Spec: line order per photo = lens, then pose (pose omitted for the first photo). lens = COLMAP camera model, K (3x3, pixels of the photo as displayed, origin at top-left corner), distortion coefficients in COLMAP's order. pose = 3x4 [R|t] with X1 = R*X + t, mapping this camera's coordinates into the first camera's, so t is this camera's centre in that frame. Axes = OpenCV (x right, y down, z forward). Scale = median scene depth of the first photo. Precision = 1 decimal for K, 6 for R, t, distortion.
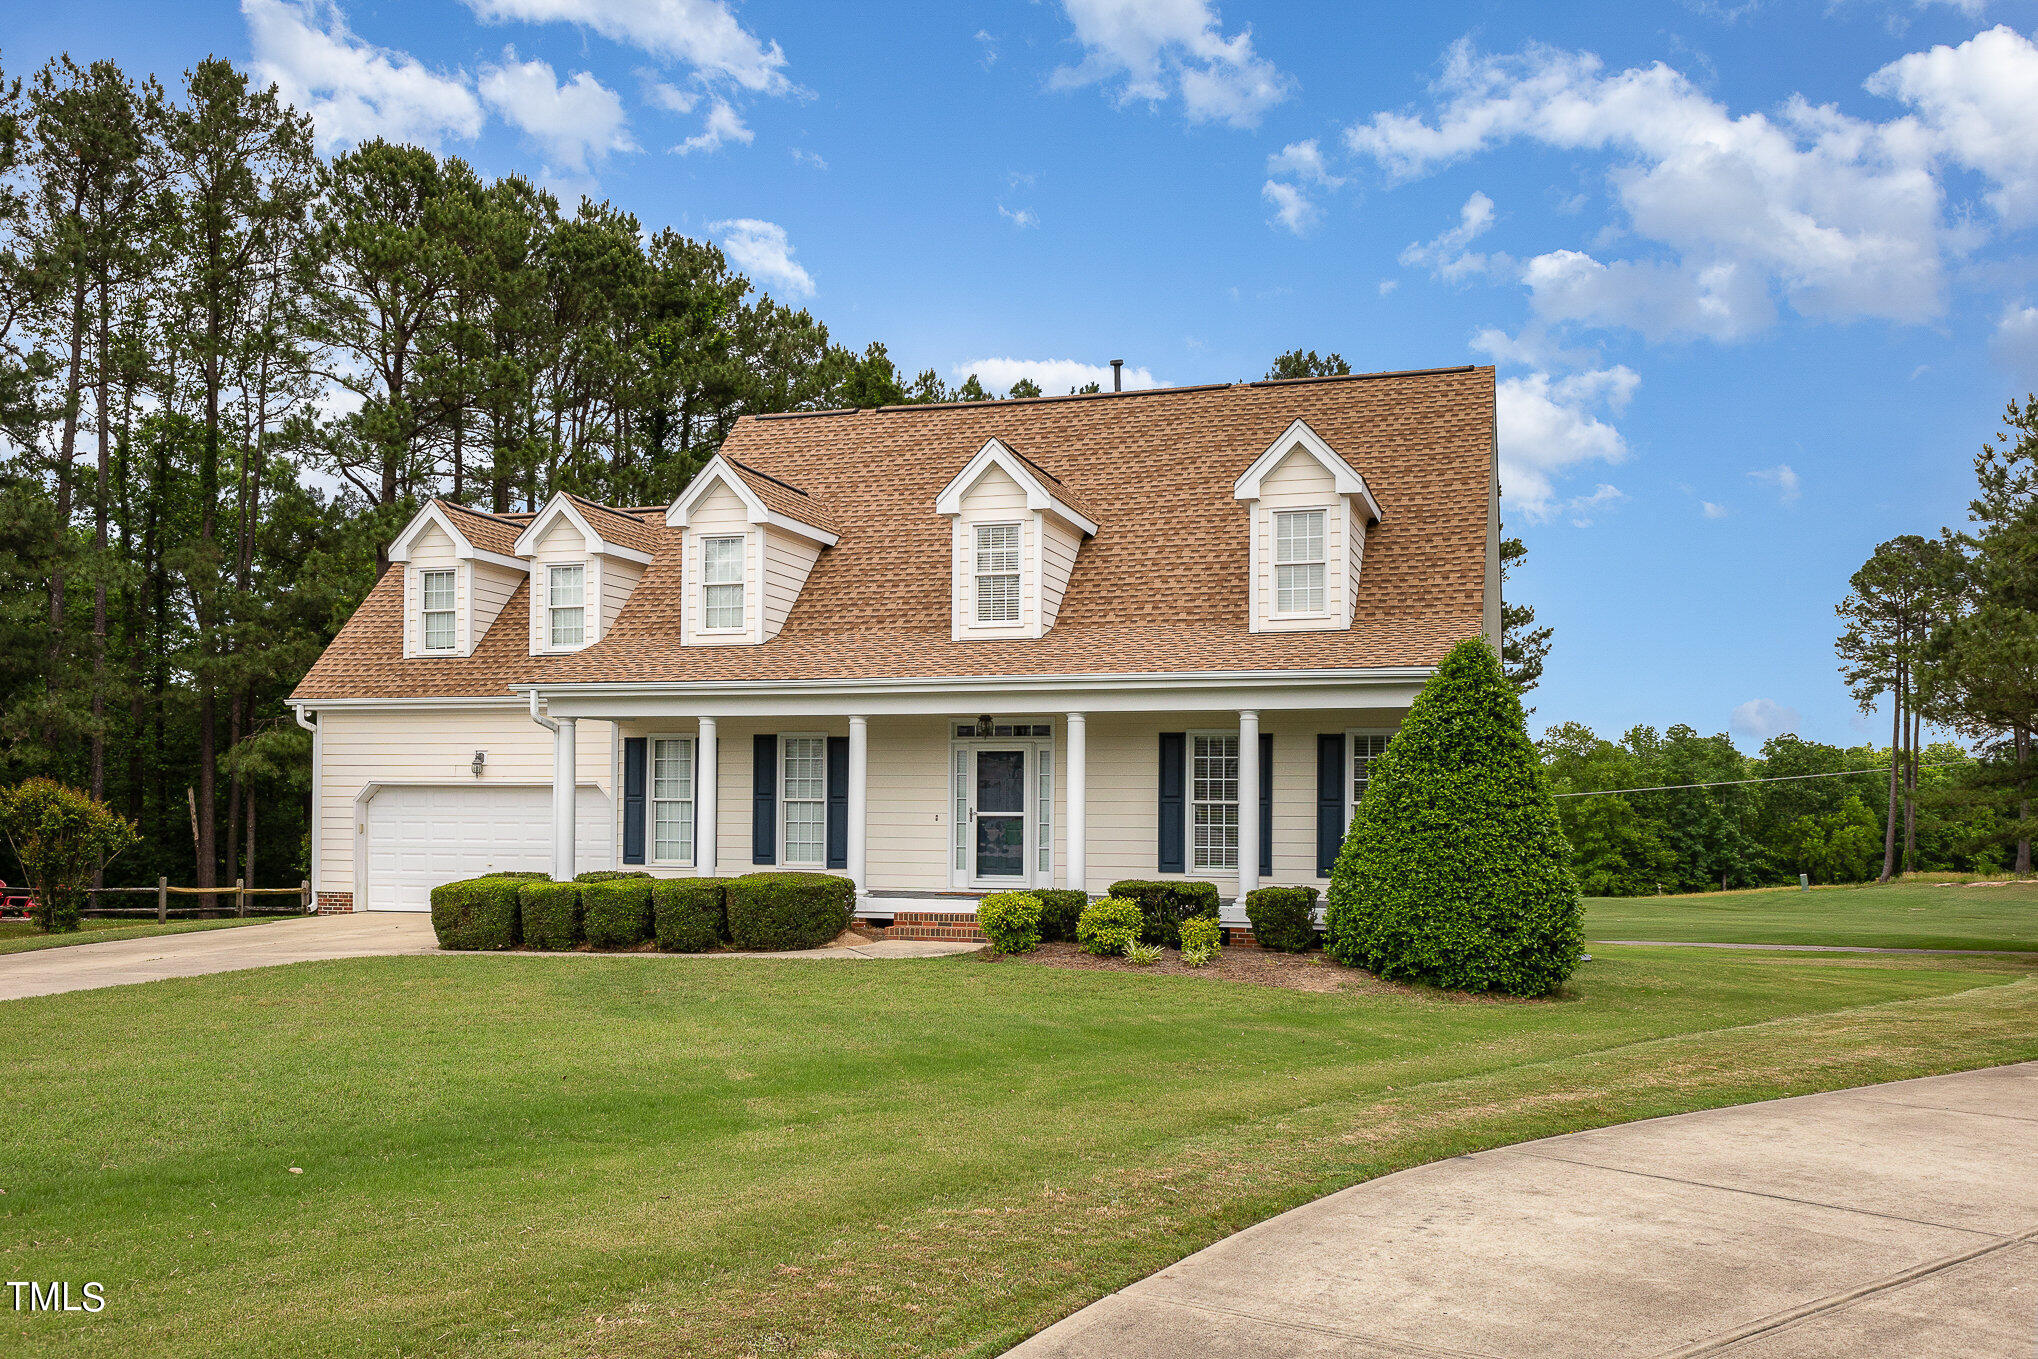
lens RADIAL K [[1924.0, 0, 1017.1], [0, 1924.0, 747.6], [0, 0, 1]] dist [0.001805, 0.000382]
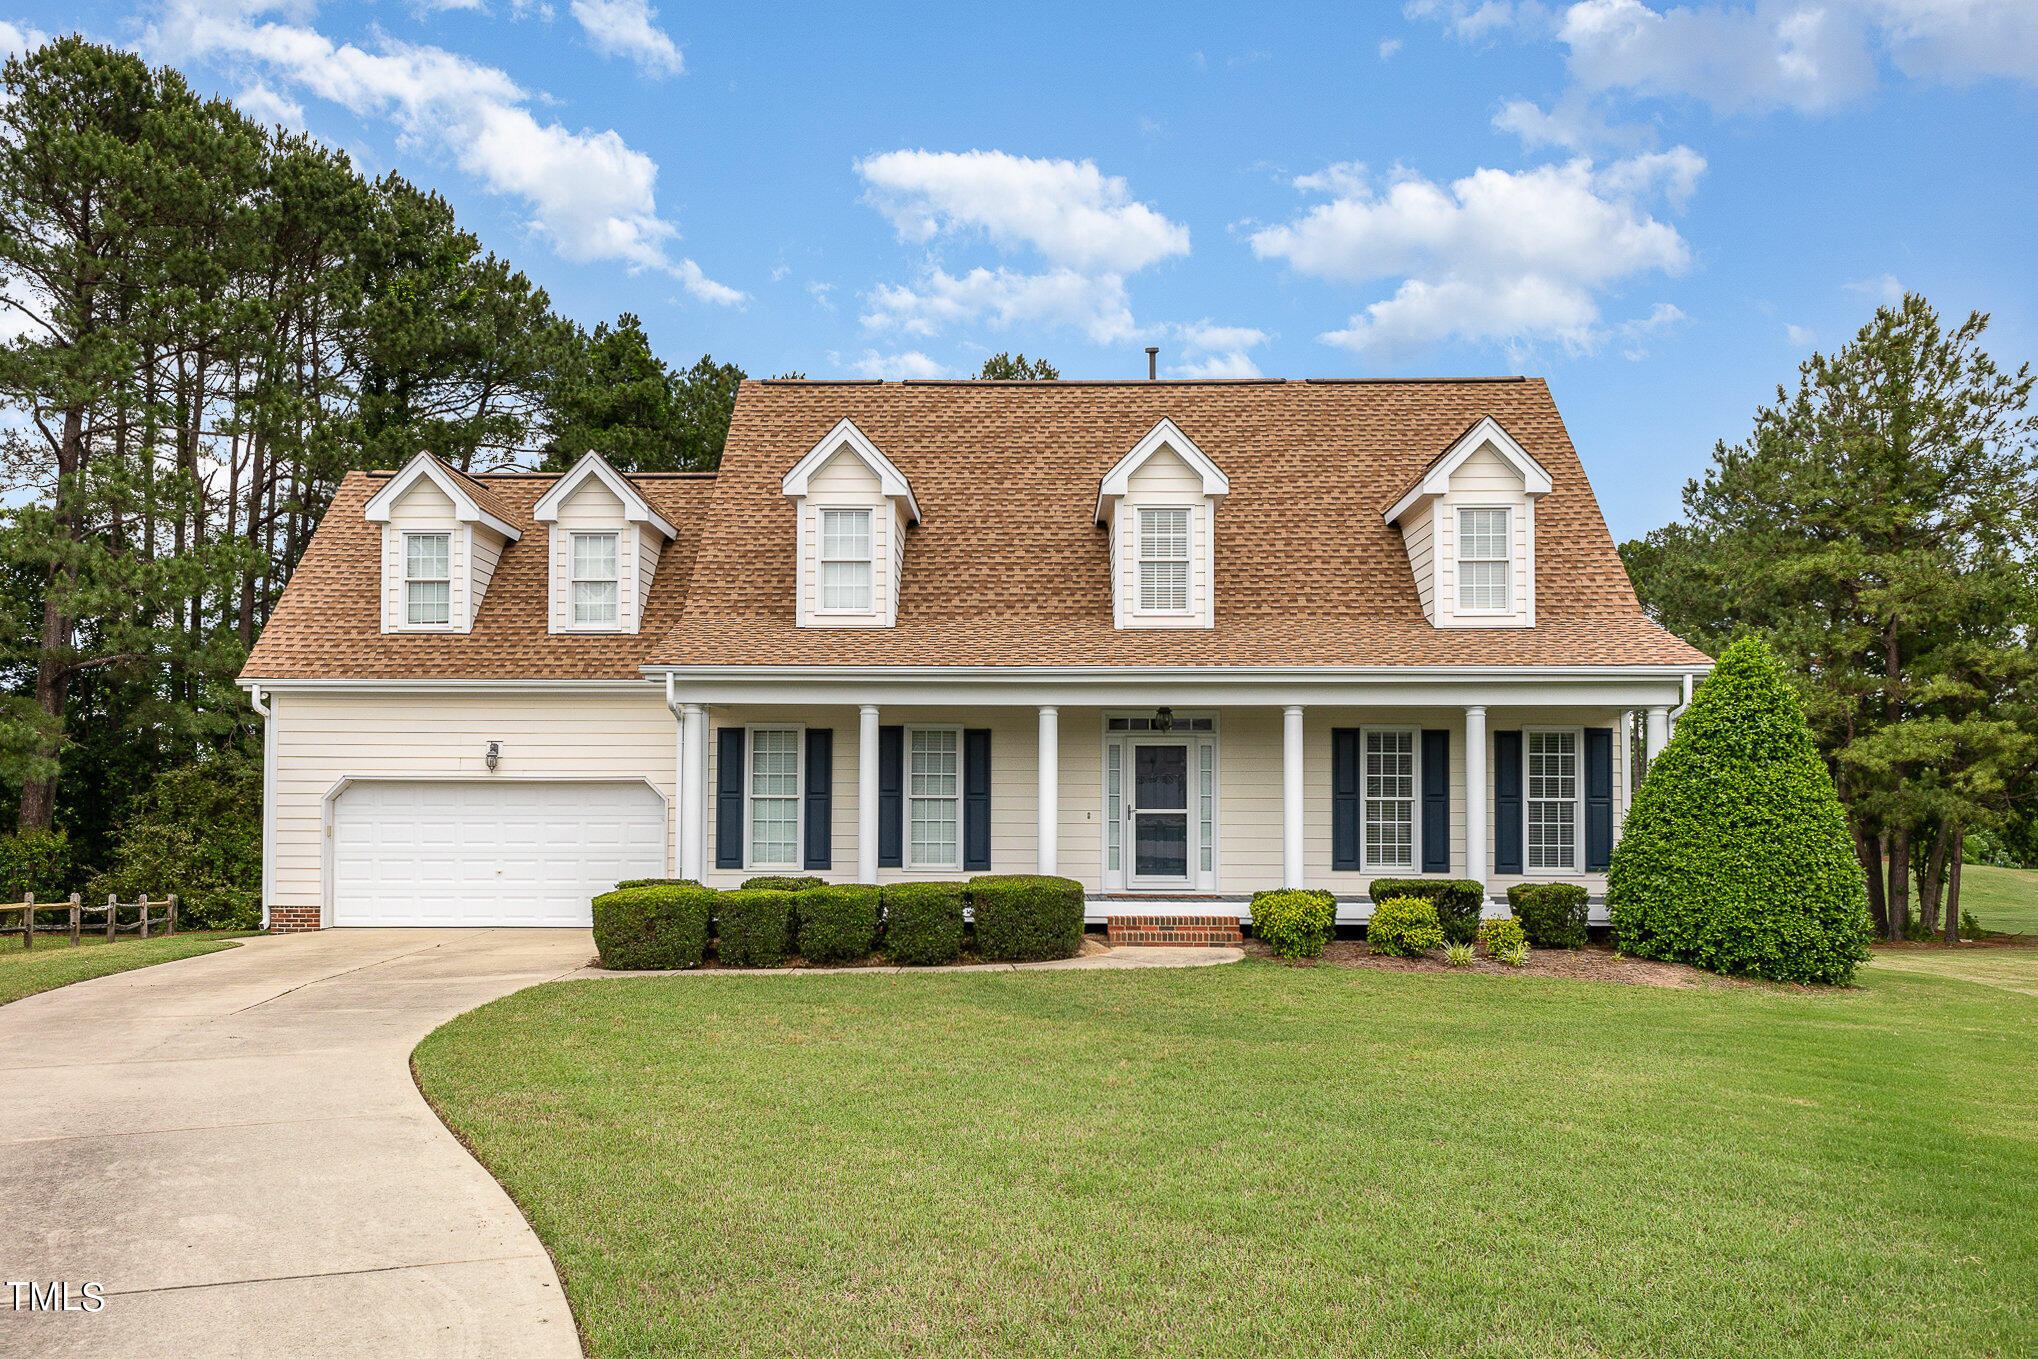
lens RADIAL K [[1903.0, 0, 1013.8], [0, 1903.0, 695.4], [0, 0, 1]] dist [0.004163, -0.012973]
pose [[0.953955, 0.014944, 0.299577, -0.345358], [-0.007099, 0.999603, -0.027257, 0.003167], [-0.299865, 0.023875, 0.953683, 0.114107]]
